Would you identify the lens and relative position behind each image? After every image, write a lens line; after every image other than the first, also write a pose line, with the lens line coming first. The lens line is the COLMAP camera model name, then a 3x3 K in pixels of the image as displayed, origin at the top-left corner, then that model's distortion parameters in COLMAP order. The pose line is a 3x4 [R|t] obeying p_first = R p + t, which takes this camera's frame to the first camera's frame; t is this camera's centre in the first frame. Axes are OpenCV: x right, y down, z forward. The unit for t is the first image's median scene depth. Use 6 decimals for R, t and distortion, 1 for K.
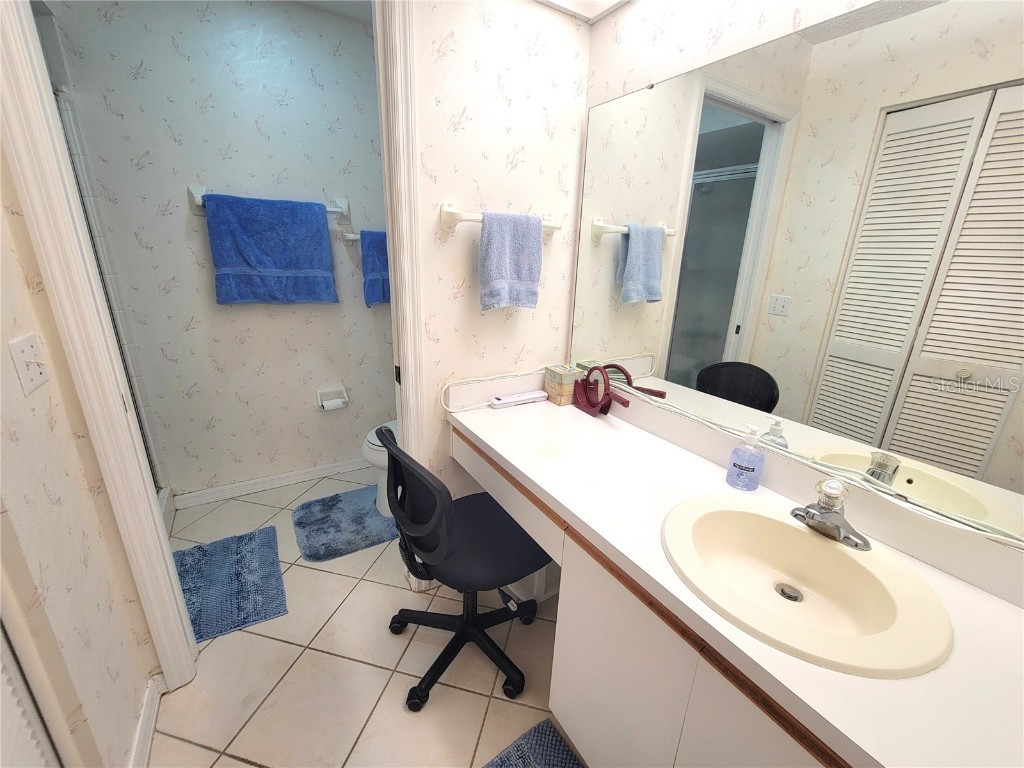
lens RADIAL K [[419.6, 0, 515.6], [0, 419.6, 386.0], [0, 0, 1]] dist [-0.001618, 0.000658]
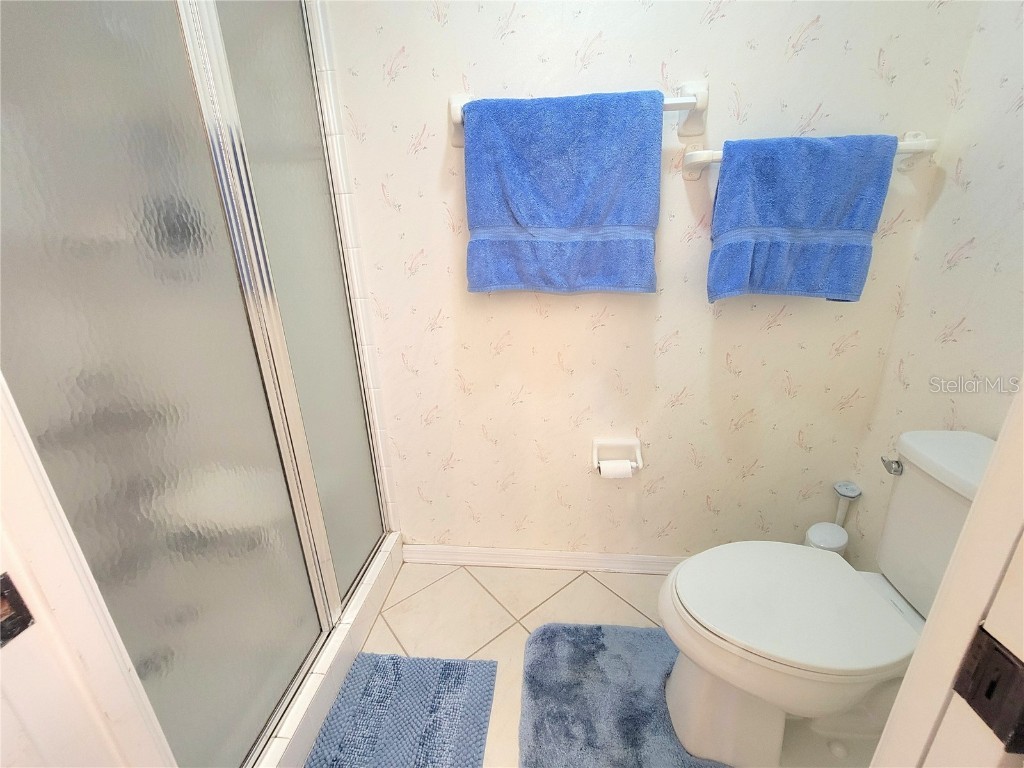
lens RADIAL K [[419.6, 0, 515.6], [0, 419.6, 386.0], [0, 0, 1]] dist [-0.001618, 0.000658]
pose [[0.794778, 0.147975, -0.588584, -0.251276], [-0.132227, 0.988743, 0.070028, -0.102509], [0.592320, 0.022170, 0.805398, 0.510119]]
